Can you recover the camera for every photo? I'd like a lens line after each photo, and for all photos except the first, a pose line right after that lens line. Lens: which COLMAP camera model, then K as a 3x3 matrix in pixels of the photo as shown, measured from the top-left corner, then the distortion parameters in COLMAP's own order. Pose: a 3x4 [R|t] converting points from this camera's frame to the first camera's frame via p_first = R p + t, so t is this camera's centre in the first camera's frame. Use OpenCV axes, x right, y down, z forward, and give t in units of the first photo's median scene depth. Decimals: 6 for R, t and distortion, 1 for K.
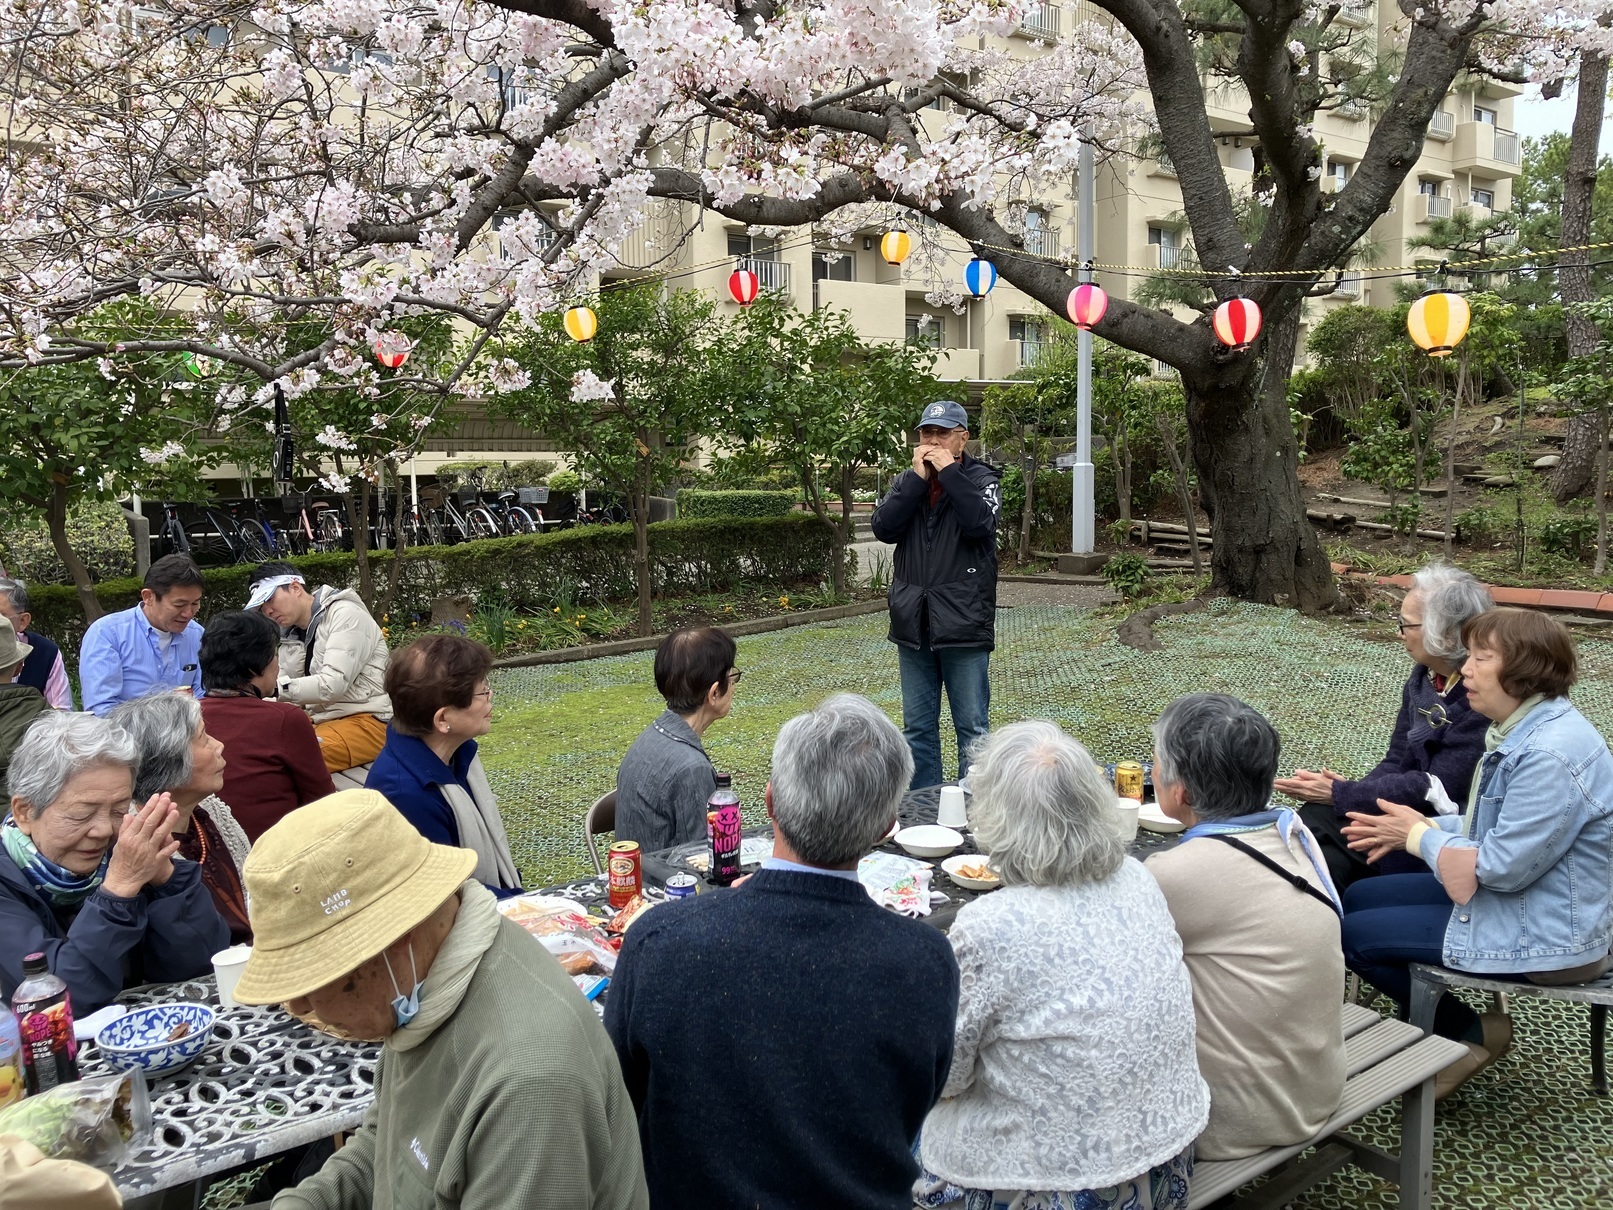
lens RADIAL K [[1345.2, 0, 807.4], [0, 1345.2, 598.3], [0, 0, 1]] dist [0.054496, -0.021385]
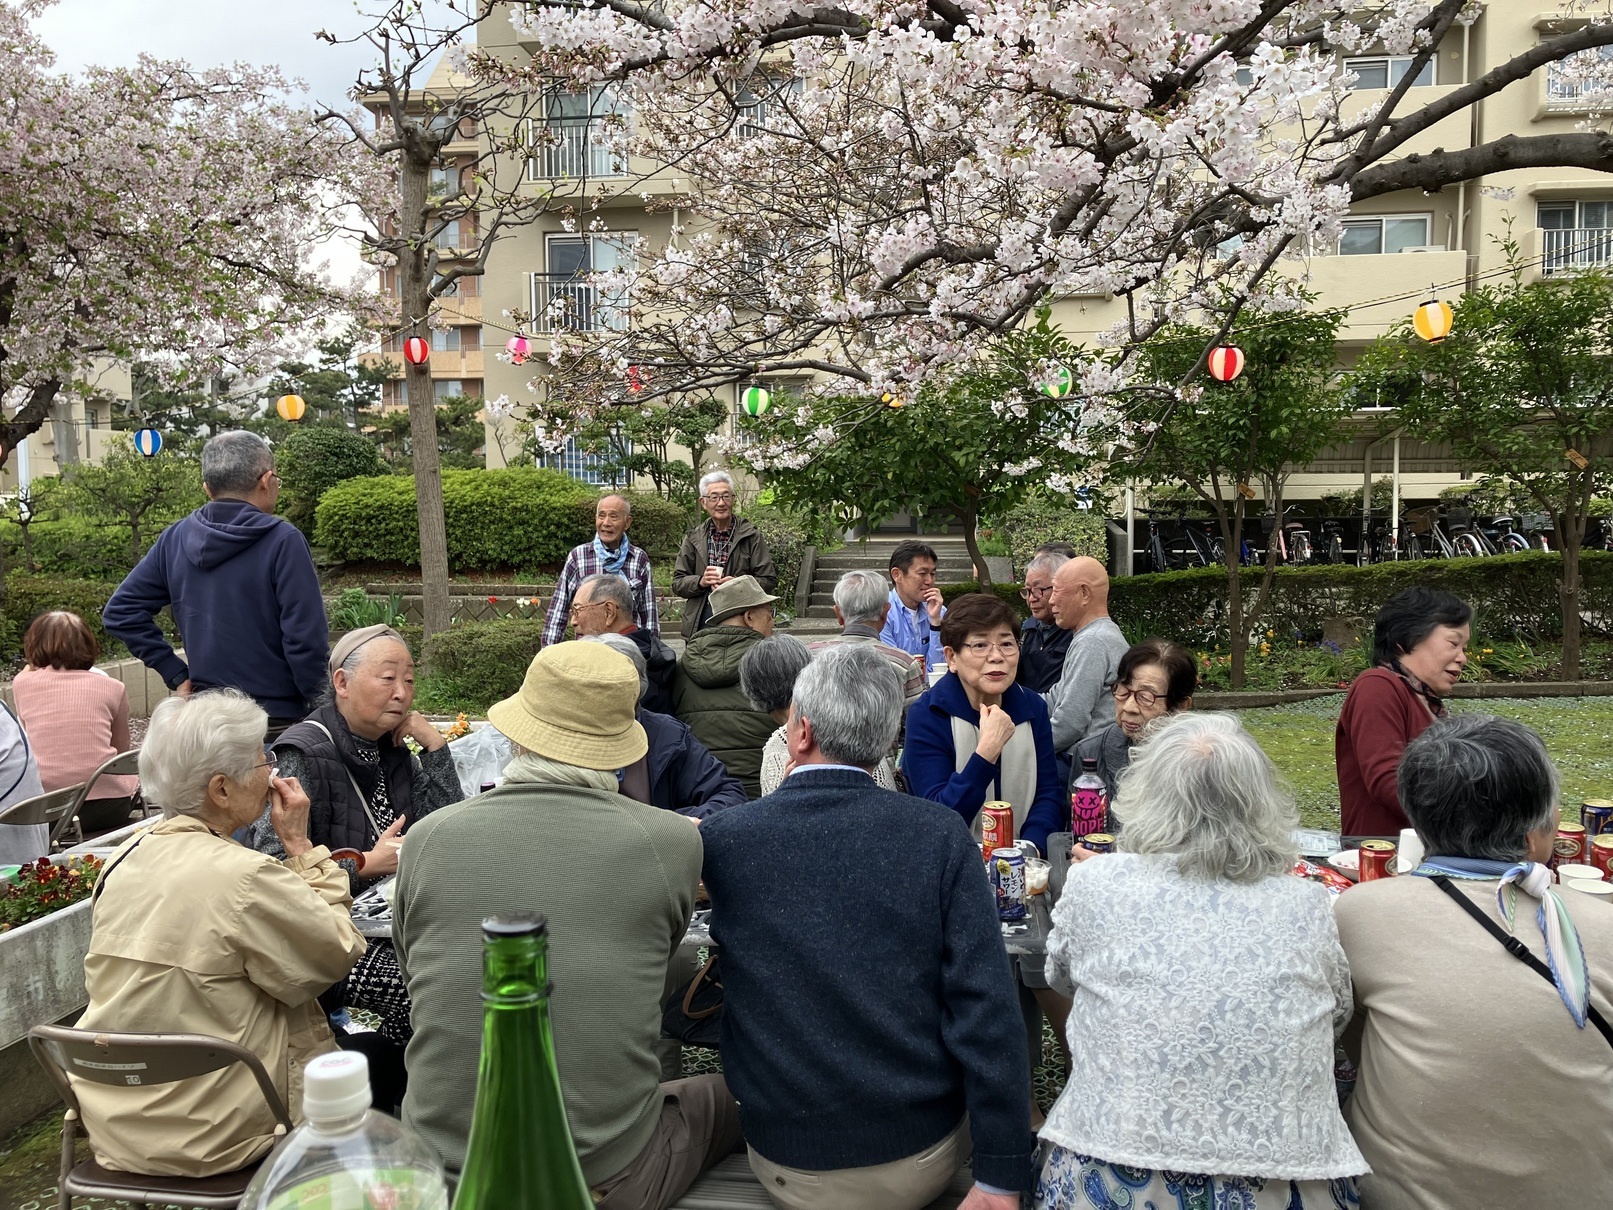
lens RADIAL K [[1345.2, 0, 790.7], [0, 1345.2, 594.9], [0, 0, 1]] dist [0.054496, -0.021385]
pose [[0.689752, 0.058287, -0.721696, 0.160961], [-0.077919, 0.996941, 0.006047, 0.007289], [0.719841, 0.052063, 0.692184, 0.049181]]
